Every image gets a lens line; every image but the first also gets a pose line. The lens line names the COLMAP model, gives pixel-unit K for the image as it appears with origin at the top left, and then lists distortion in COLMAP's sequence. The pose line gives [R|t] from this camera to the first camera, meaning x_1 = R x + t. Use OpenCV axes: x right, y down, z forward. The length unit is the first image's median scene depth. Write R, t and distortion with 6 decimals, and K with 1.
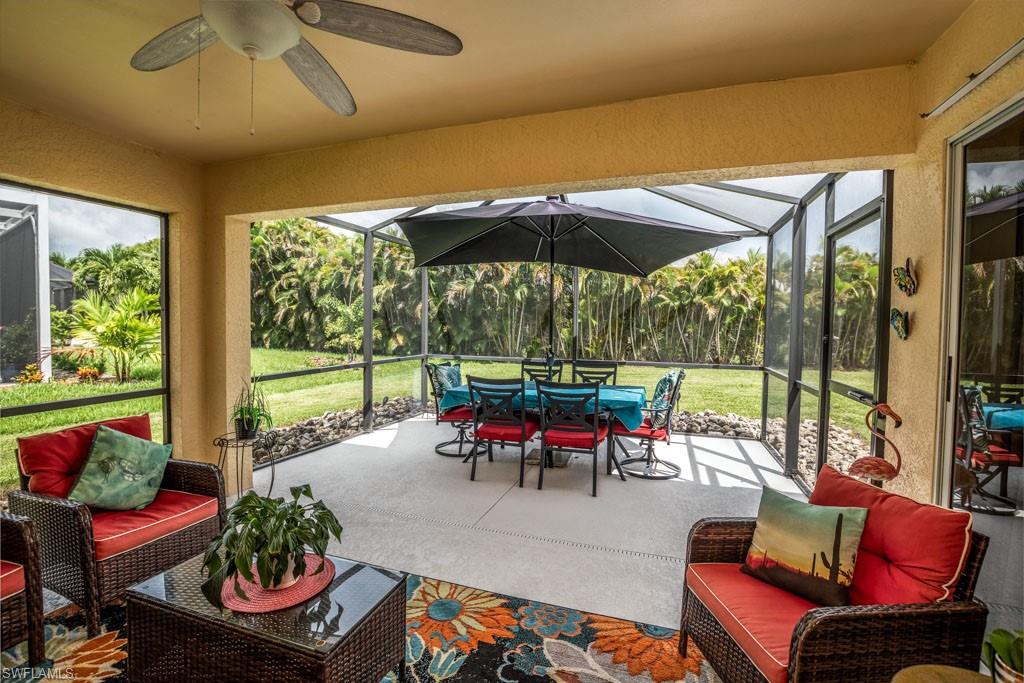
lens RADIAL K [[445.2, 0, 524.6], [0, 445.2, 347.1], [0, 0, 1]] dist [-0.029313, 0.002276]
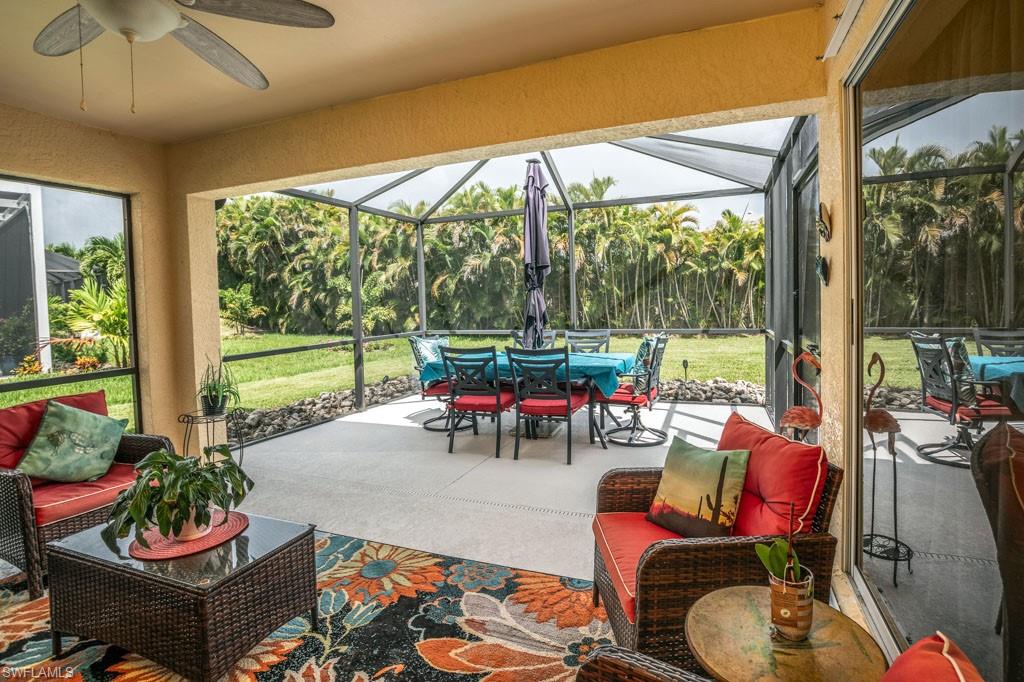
lens RADIAL K [[469.6, 0, 540.1], [0, 469.6, 325.0], [0, 0, 1]] dist [-0.034479, 0.006374]
pose [[0.999096, -0.036079, -0.022505, 0.186173], [0.036184, 0.999336, 0.004265, 0.032276], [0.022336, -0.005076, 0.999738, -0.048698]]
